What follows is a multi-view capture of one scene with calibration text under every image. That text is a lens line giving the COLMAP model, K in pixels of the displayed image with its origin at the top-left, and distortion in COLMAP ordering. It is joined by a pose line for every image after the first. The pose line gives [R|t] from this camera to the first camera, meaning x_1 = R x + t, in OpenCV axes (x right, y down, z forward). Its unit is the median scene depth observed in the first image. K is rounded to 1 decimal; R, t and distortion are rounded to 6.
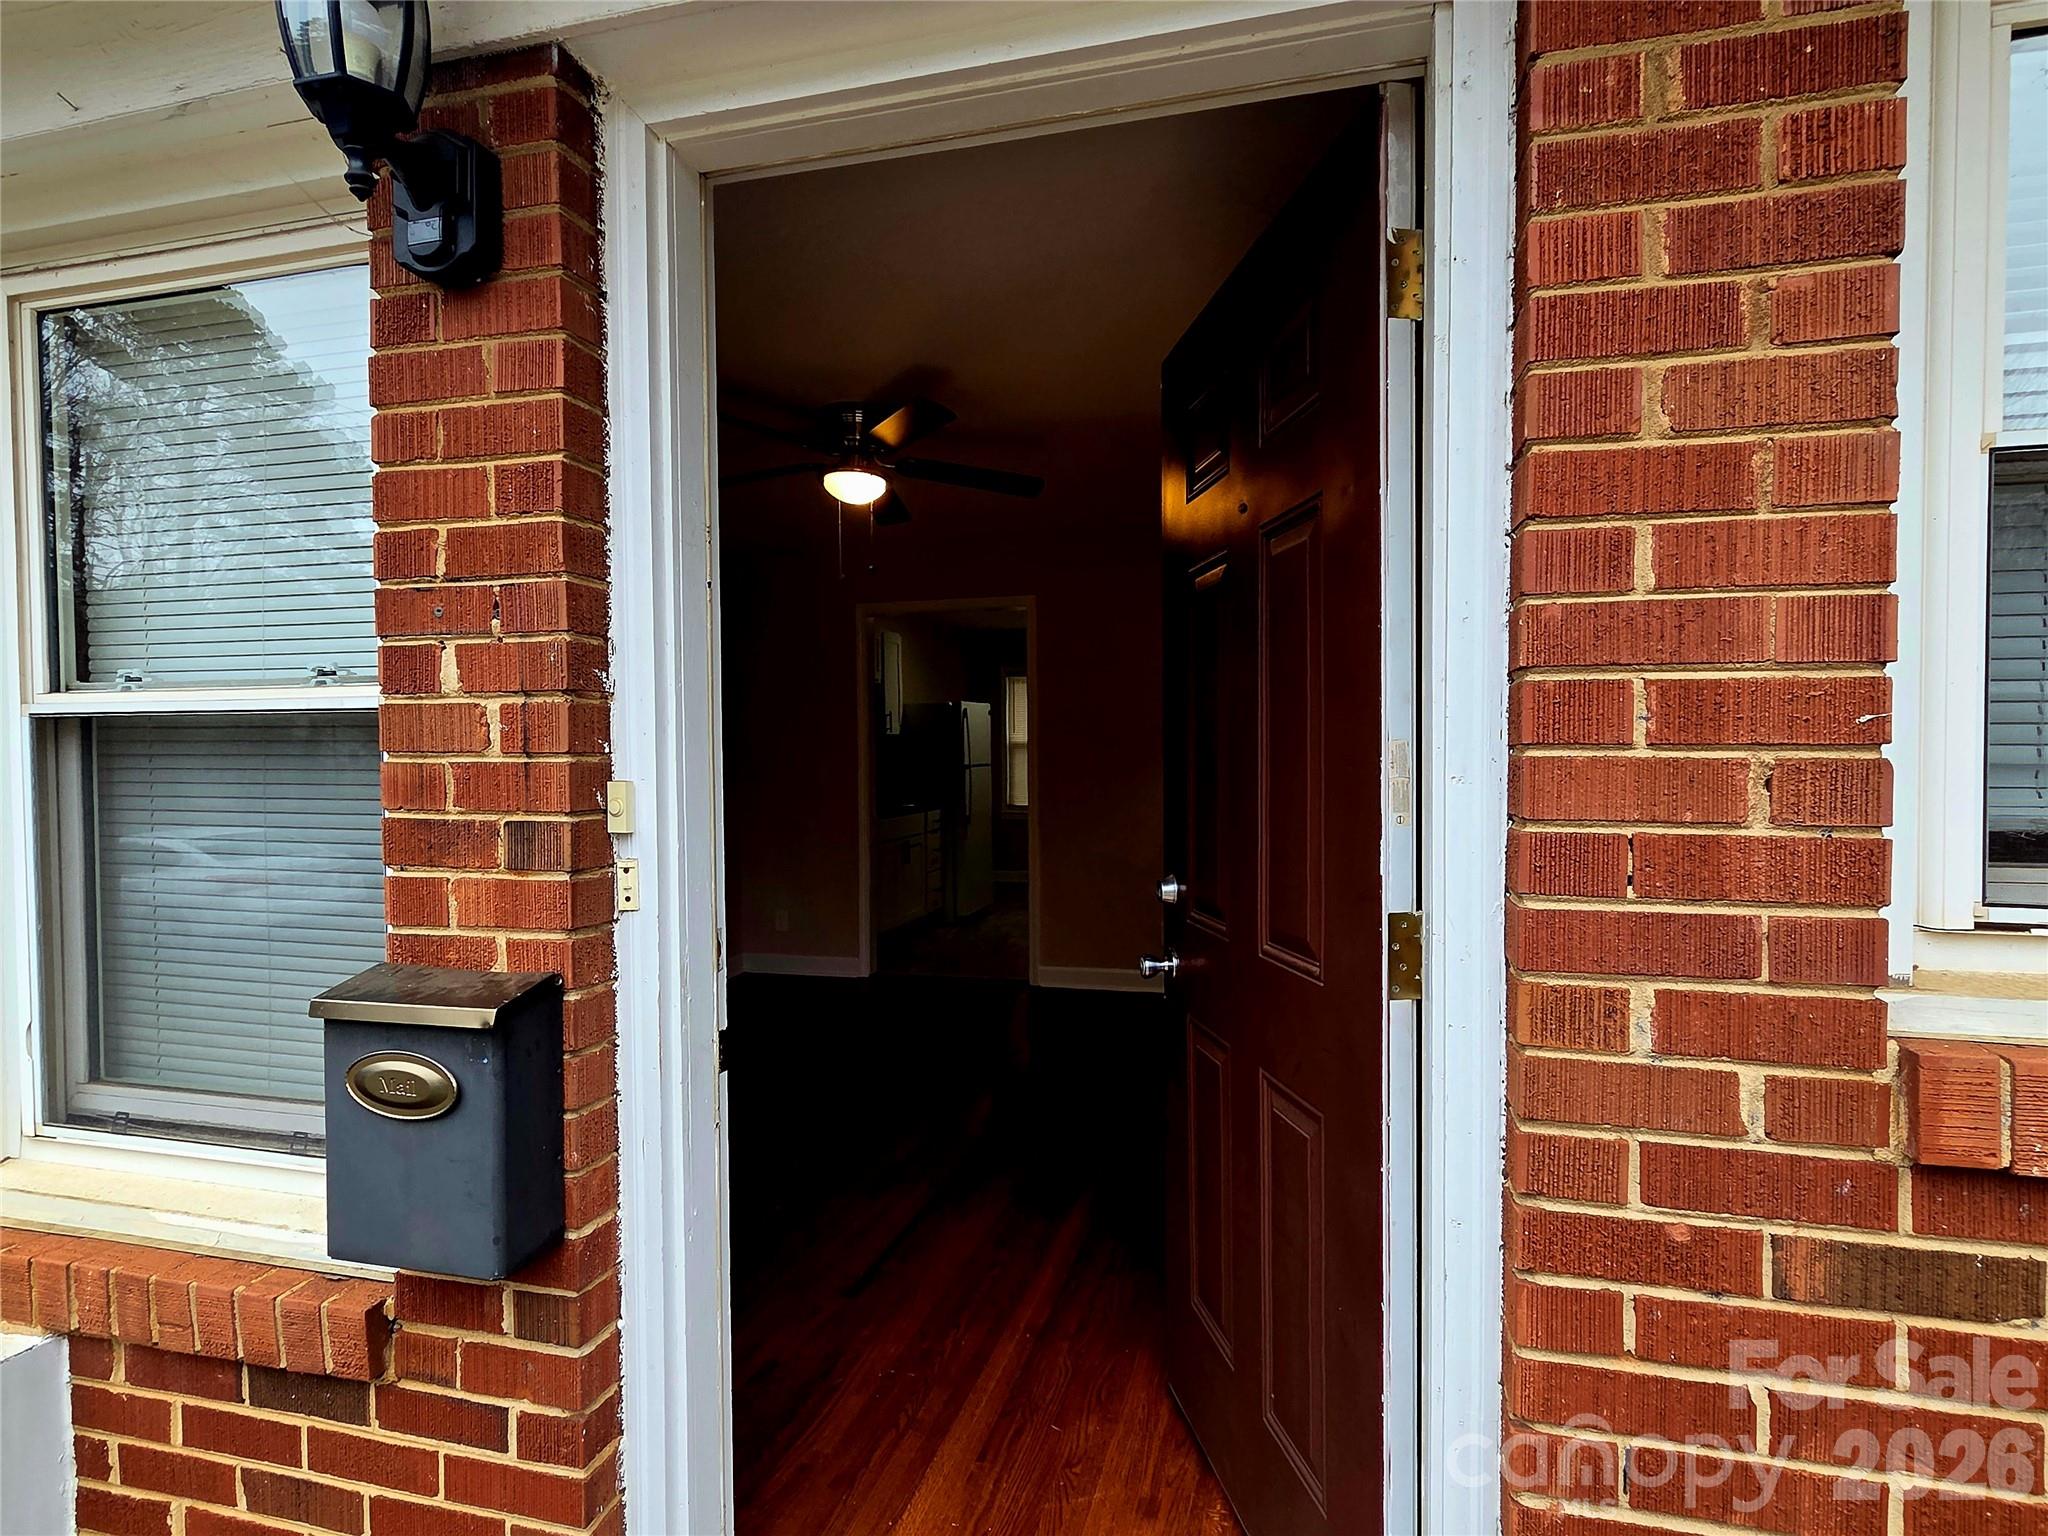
lens RADIAL K [[1101.9, 0, 1030.9], [0, 1101.9, 762.0], [0, 0, 1]] dist [-0.016138, -0.000114]
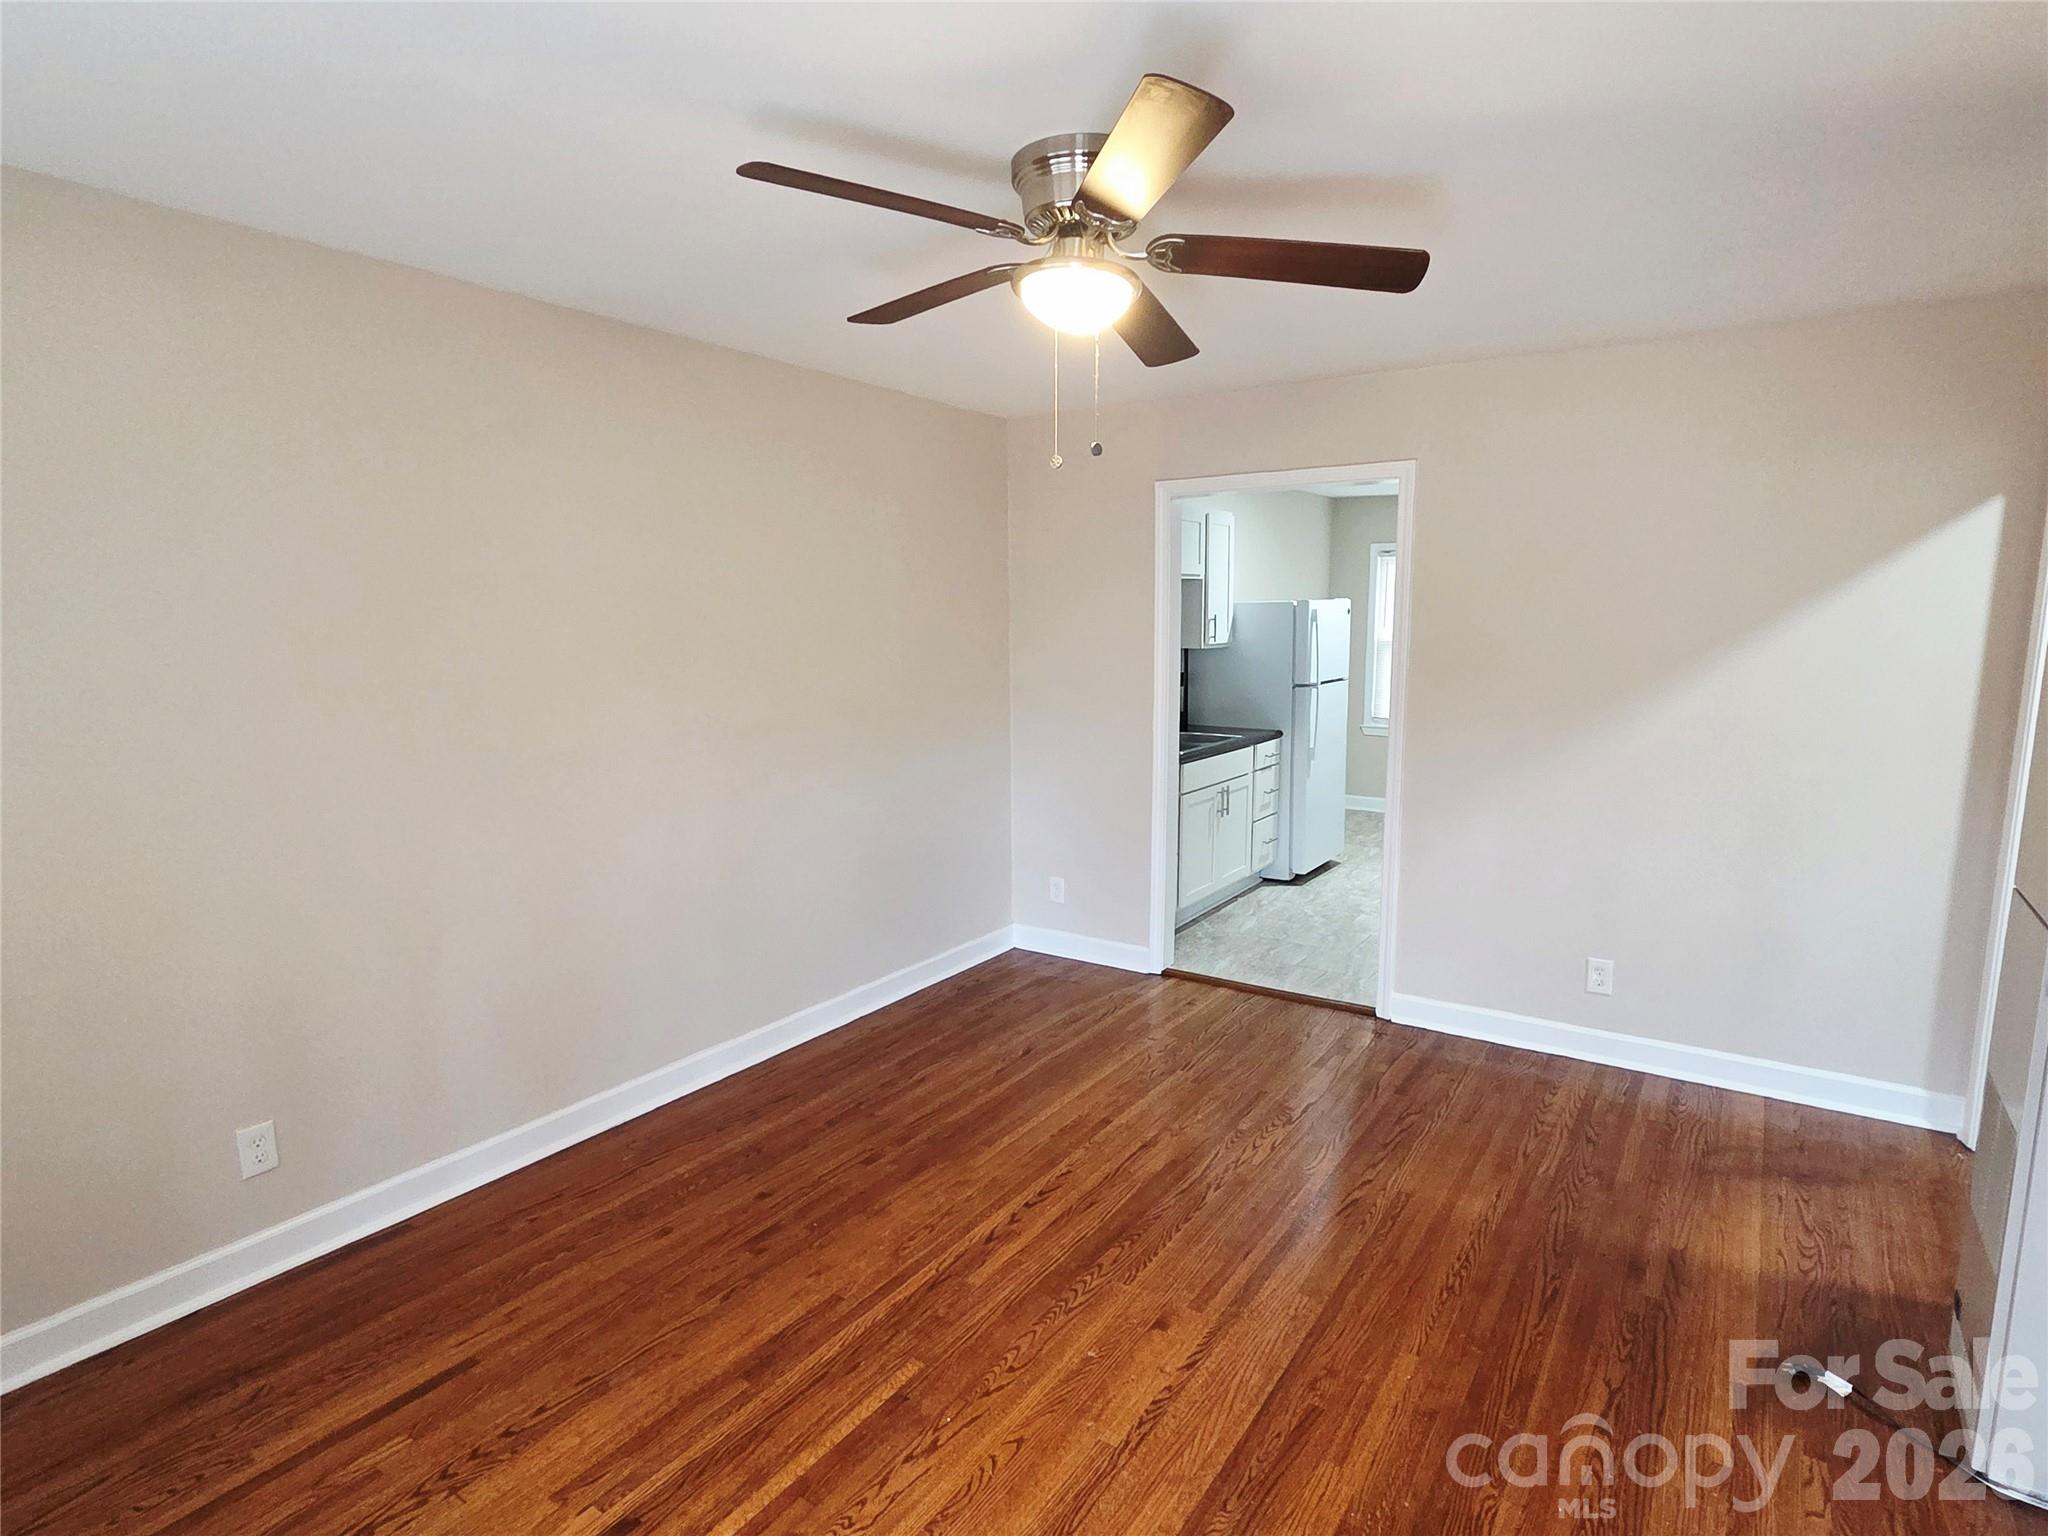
lens RADIAL K [[1101.9, 0, 1032.8], [0, 1101.9, 780.5], [0, 0, 1]] dist [-0.016138, -0.000114]
pose [[0.950211, 0.055905, -0.306552, -0.004258], [-0.018493, 0.992158, 0.123614, -0.021369], [0.311059, -0.111790, 0.943793, 0.191826]]
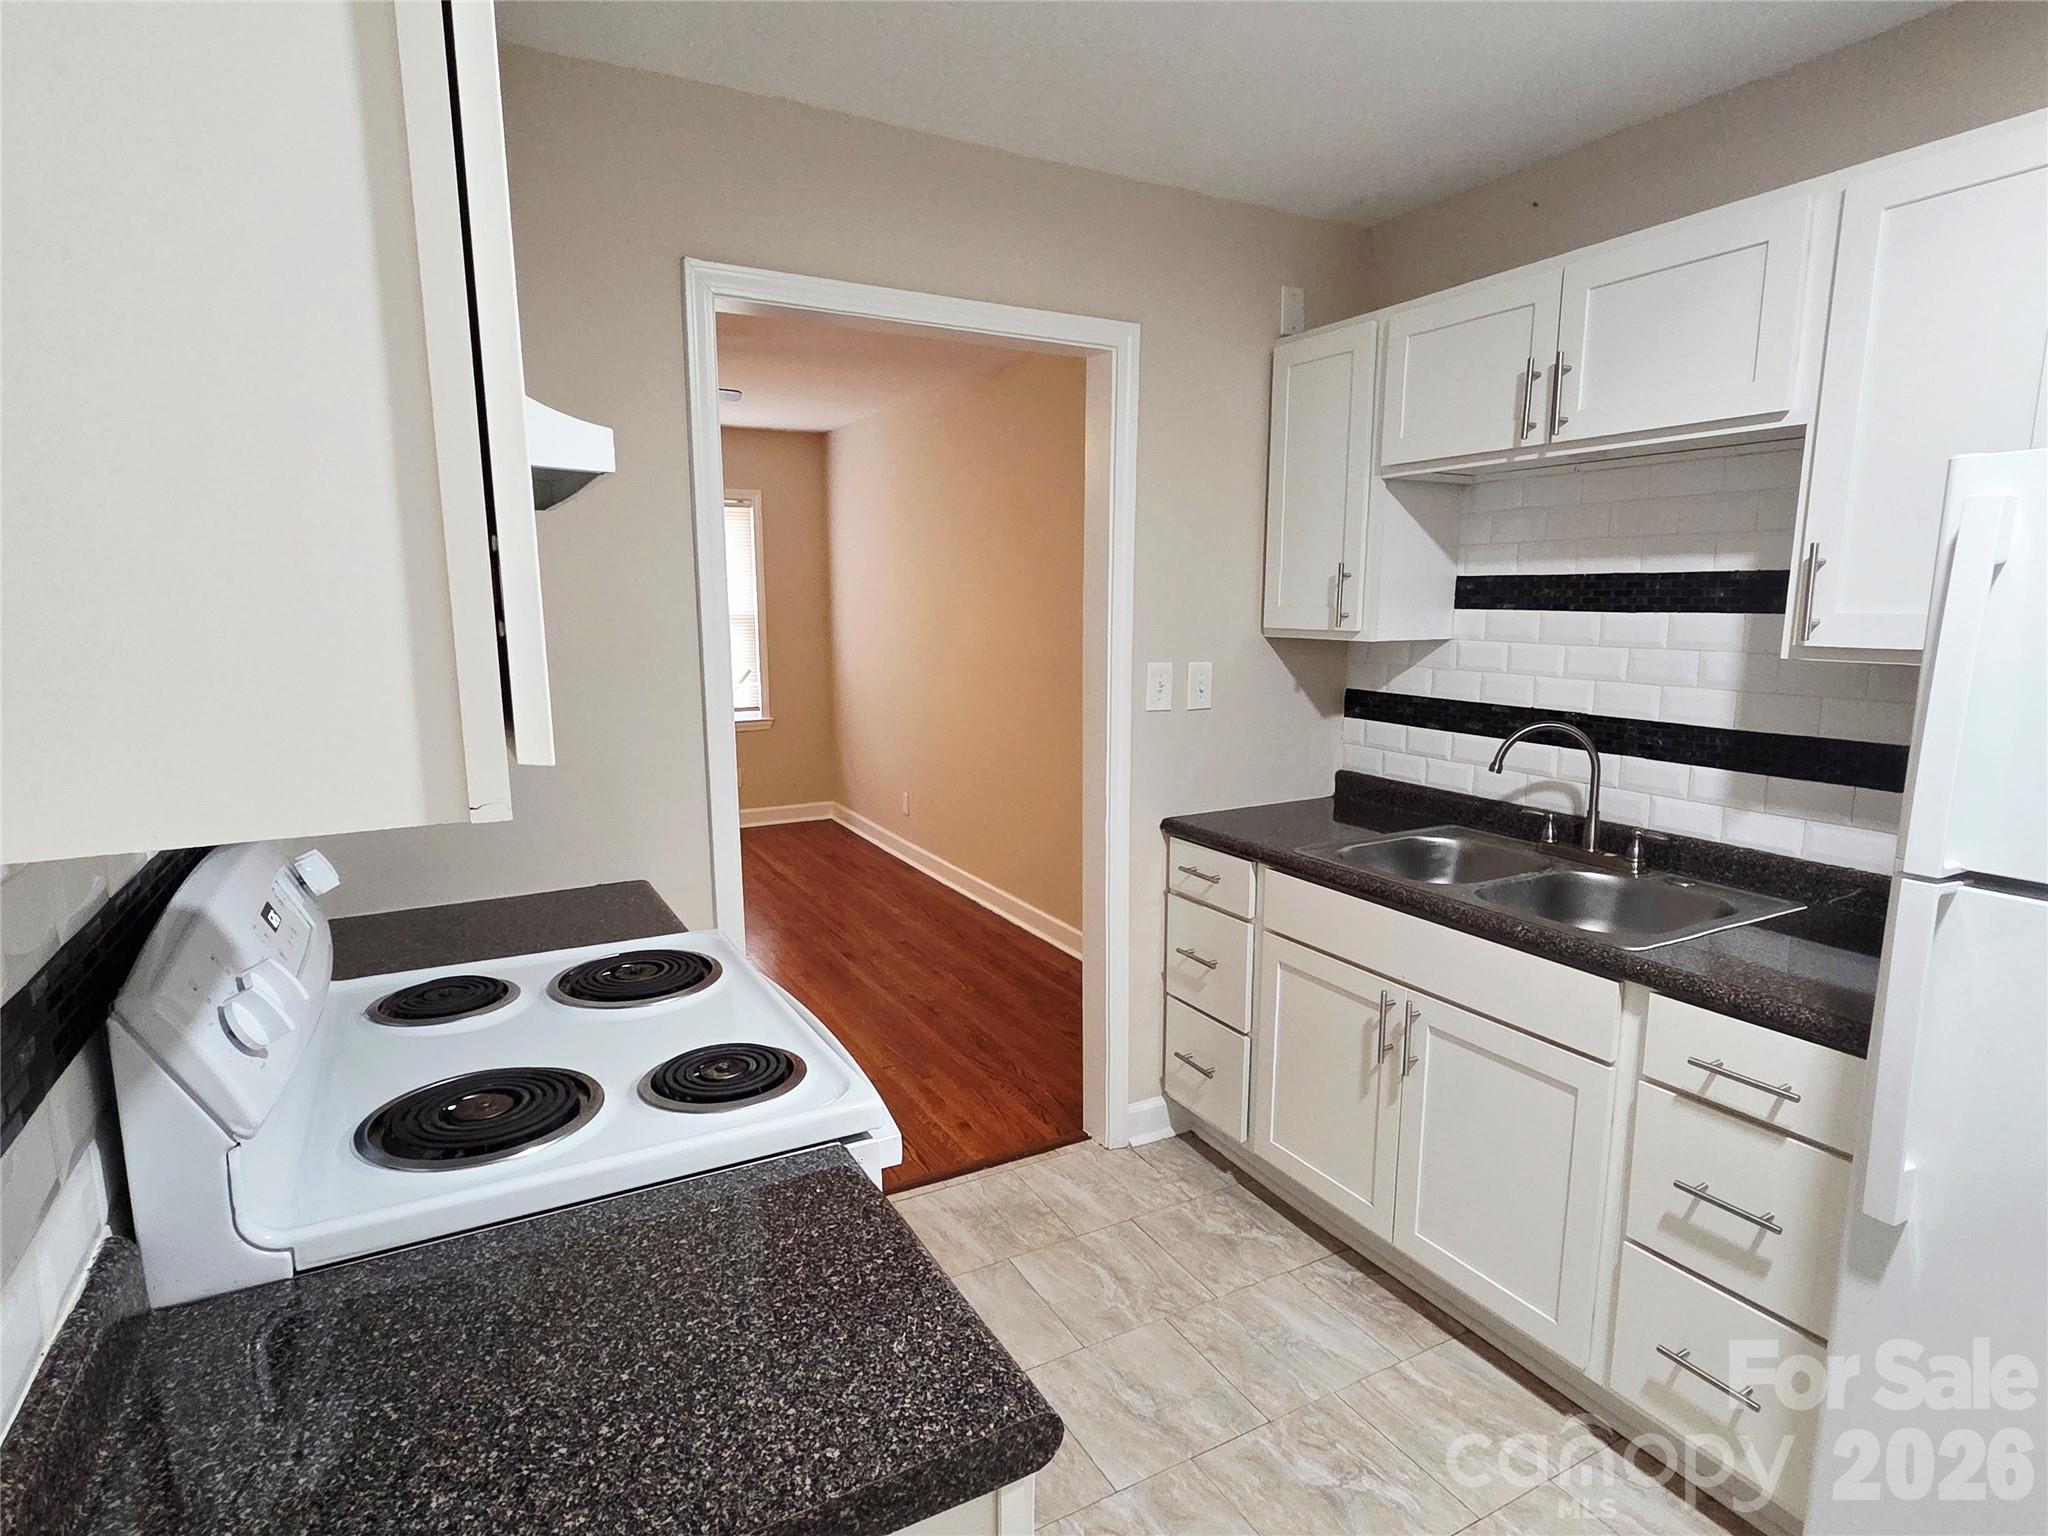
lens RADIAL K [[1101.9, 0, 1026.5], [0, 1101.9, 767.9], [0, 0, 1]] dist [-0.016138, -0.000114]
pose [[-0.715035, 0.131069, -0.686692, 0.133428], [-0.009164, 0.980426, 0.196677, -0.042249], [0.699028, 0.146924, -0.699838, 0.946199]]
